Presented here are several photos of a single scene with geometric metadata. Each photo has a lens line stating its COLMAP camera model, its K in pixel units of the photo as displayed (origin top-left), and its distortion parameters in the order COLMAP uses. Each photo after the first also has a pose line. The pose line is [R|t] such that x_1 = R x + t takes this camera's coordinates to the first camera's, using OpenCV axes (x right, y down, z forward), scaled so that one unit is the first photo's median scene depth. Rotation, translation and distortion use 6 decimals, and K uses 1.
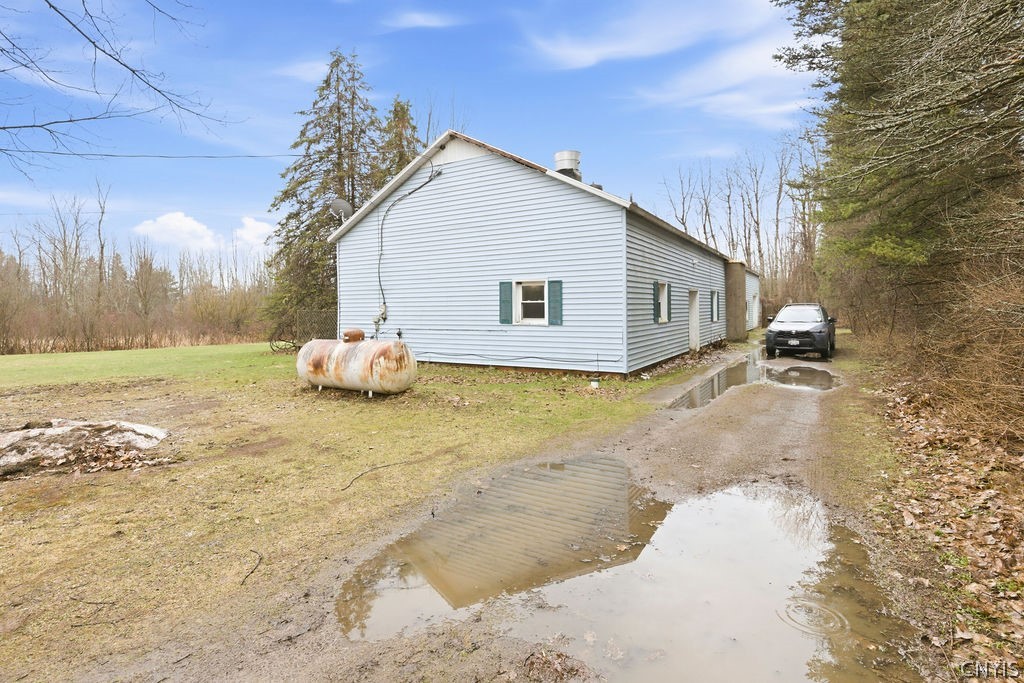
lens RADIAL K [[499.8, 0, 511.5], [0, 499.8, 319.7], [0, 0, 1]] dist [-0.000700, -0.000108]
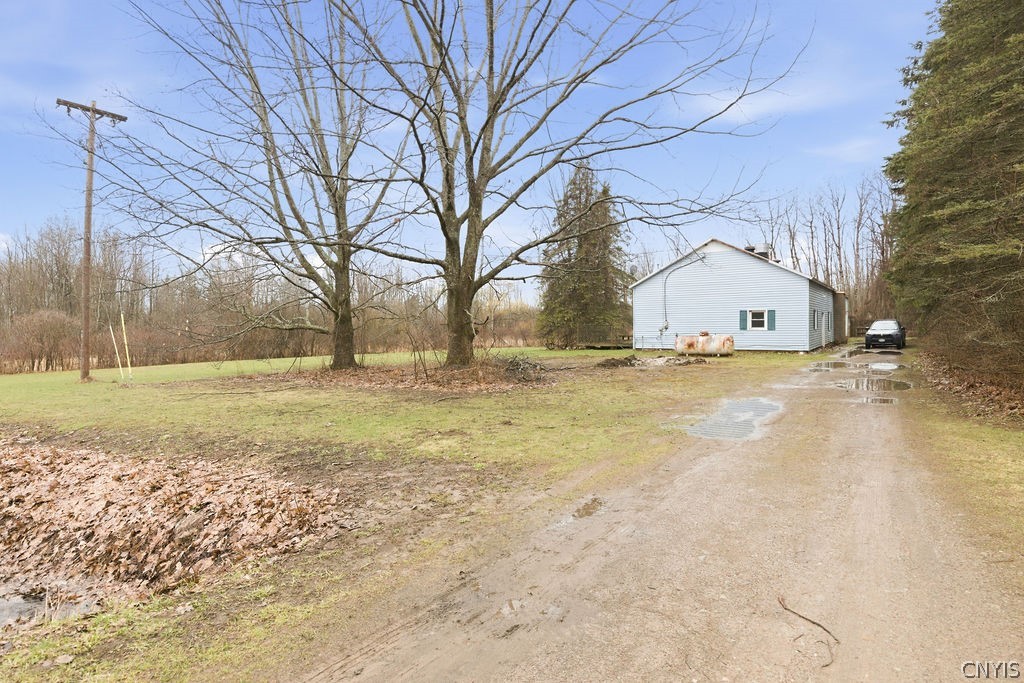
lens RADIAL K [[532.0, 0, 512.0], [0, 532.0, 341.5], [0, 0, 1]] dist [0.000627, 0.000077]
pose [[0.997520, 0.000001, -0.070378, -0.740888], [0.000945, 0.999910, 0.013402, 0.023272], [0.070372, -0.013435, 0.997430, -1.189556]]
